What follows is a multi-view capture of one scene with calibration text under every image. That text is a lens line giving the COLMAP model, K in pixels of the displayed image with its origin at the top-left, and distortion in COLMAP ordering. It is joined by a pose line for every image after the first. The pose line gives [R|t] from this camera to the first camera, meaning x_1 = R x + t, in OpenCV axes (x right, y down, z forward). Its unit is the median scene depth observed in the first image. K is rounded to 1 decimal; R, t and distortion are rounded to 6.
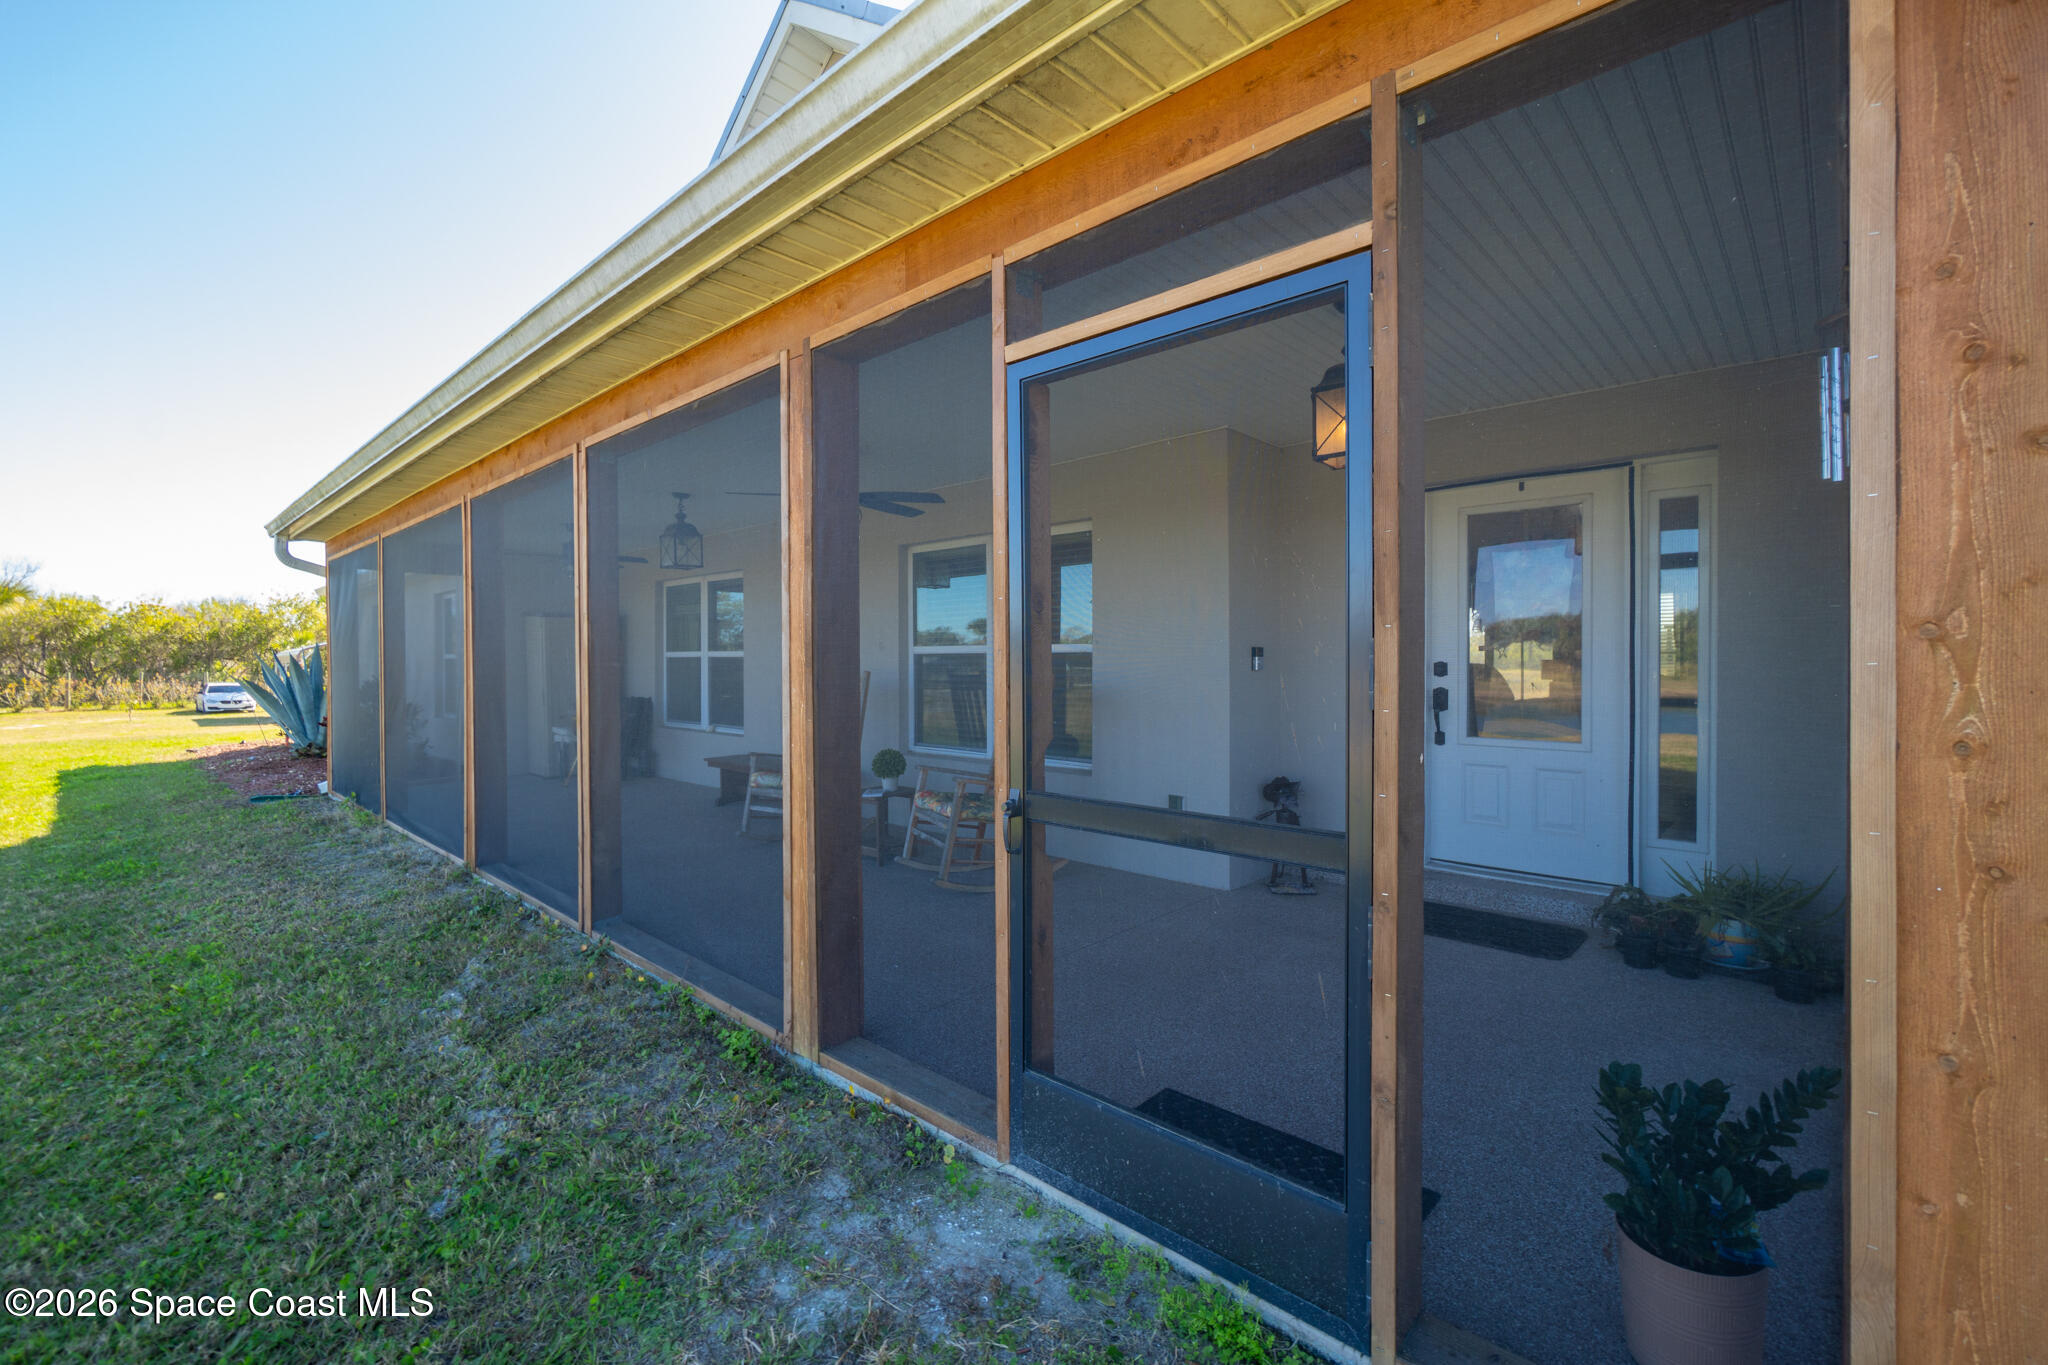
lens RADIAL K [[887.8, 0, 1030.7], [0, 887.8, 673.5], [0, 0, 1]] dist [-0.001642, 0.003726]
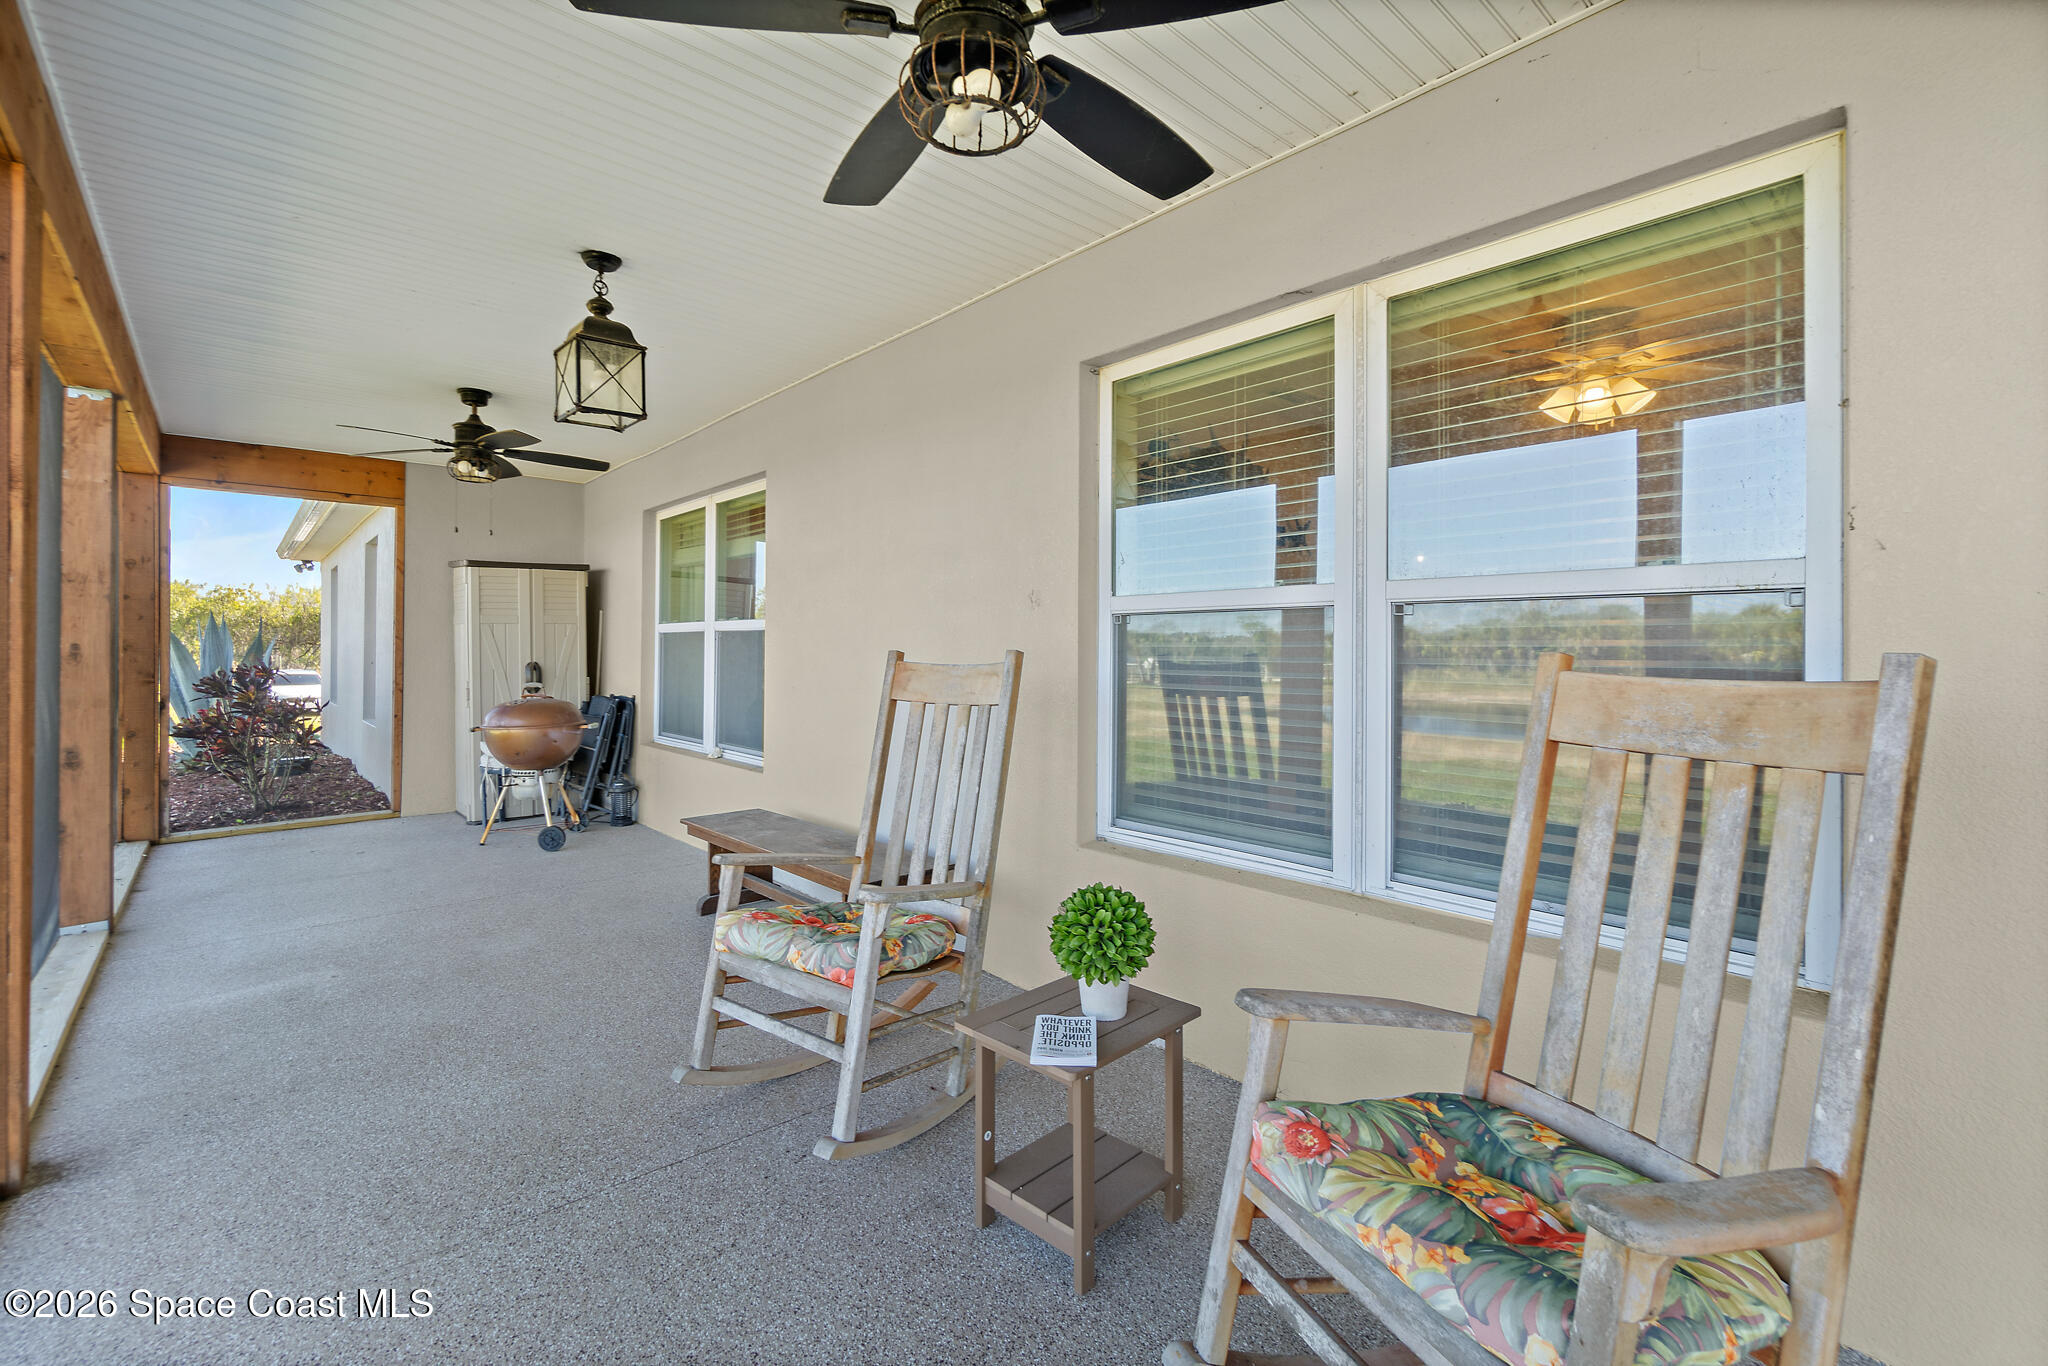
lens RADIAL K [[887.8, 0, 1012.5], [0, 887.8, 682.9], [0, 0, 1]] dist [-0.001642, 0.003726]
pose [[0.994230, 0.012993, -0.106483, -0.101353], [-0.011170, 0.999781, 0.017701, 0.003617], [0.106690, -0.016409, 0.994157, 0.429566]]
